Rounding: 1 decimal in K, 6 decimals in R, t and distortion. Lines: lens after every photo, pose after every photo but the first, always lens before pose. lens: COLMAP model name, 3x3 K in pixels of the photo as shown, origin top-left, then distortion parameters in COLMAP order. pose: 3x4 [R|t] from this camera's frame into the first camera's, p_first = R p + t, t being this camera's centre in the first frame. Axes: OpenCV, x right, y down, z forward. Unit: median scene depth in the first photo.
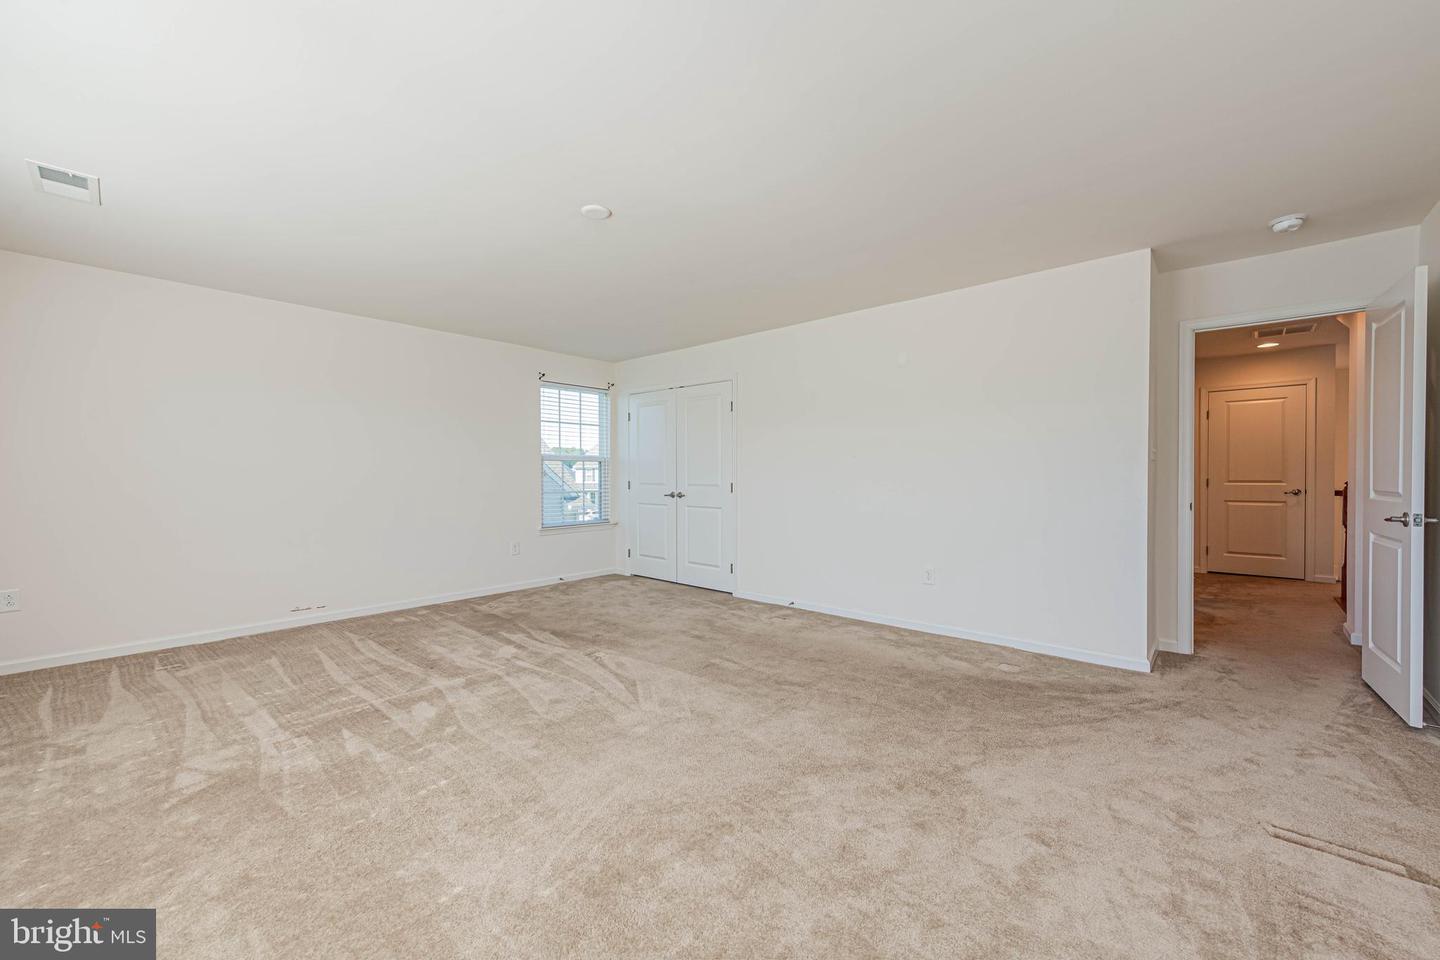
lens RADIAL K [[578.1, 0, 720.0], [0, 578.1, 480.0], [0, 0, 1]] dist [0.004096, -0.000307]
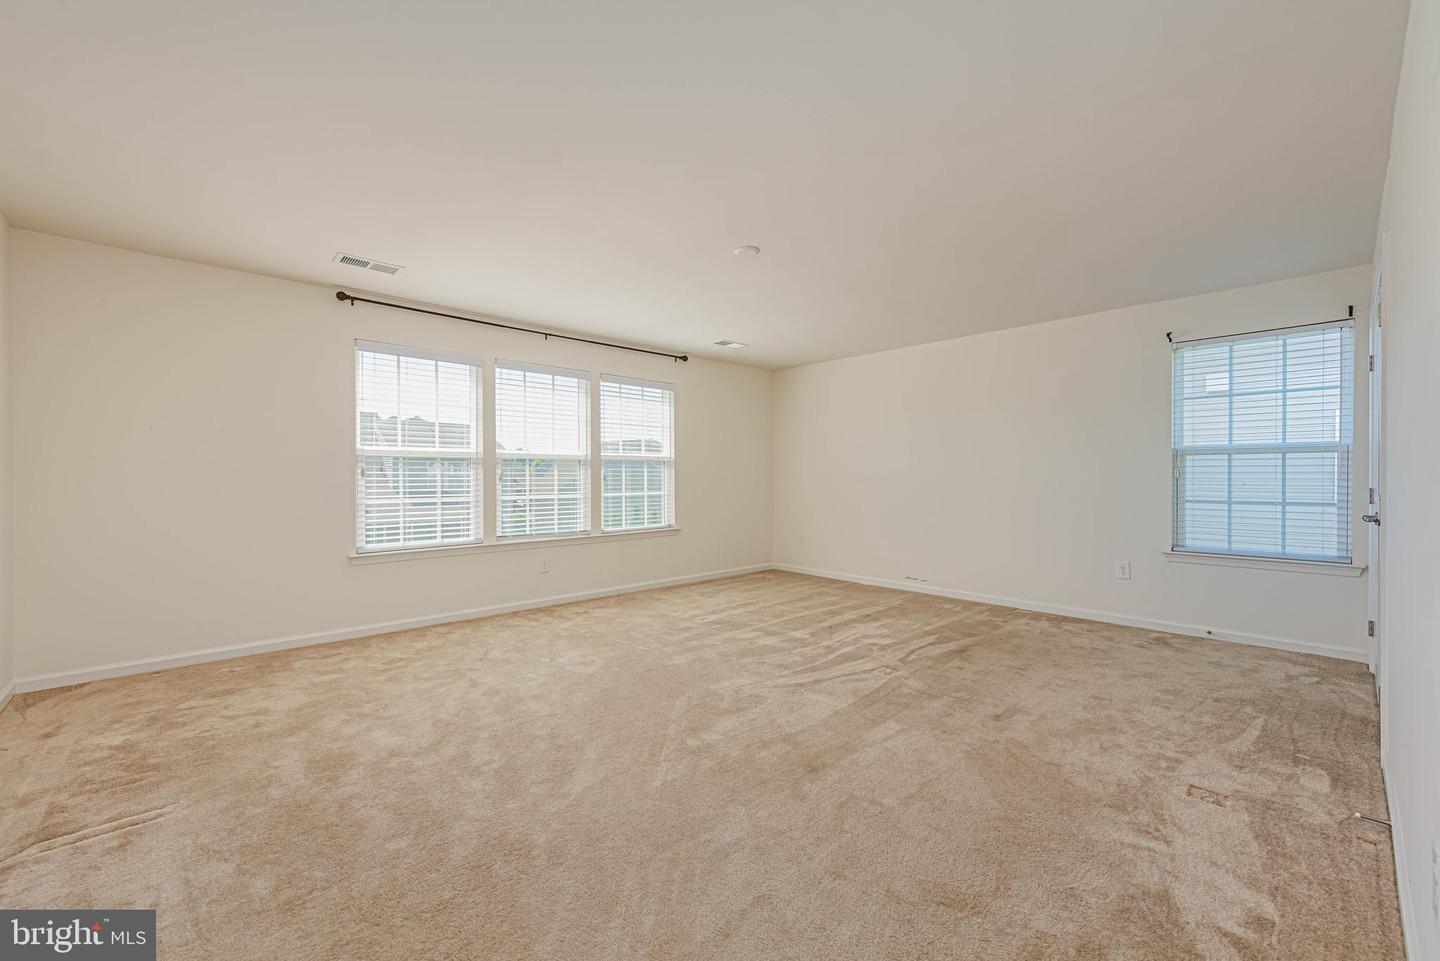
lens RADIAL K [[572.4, 0, 720.0], [0, 572.4, 480.5], [0, 0, 1]] dist [0.009479, -0.000259]
pose [[-0.122864, 0.003088, -0.992419, 0.667502], [-0.007079, 0.999967, 0.003988, -0.004778], [0.992398, 0.007515, -0.122838, 0.766707]]
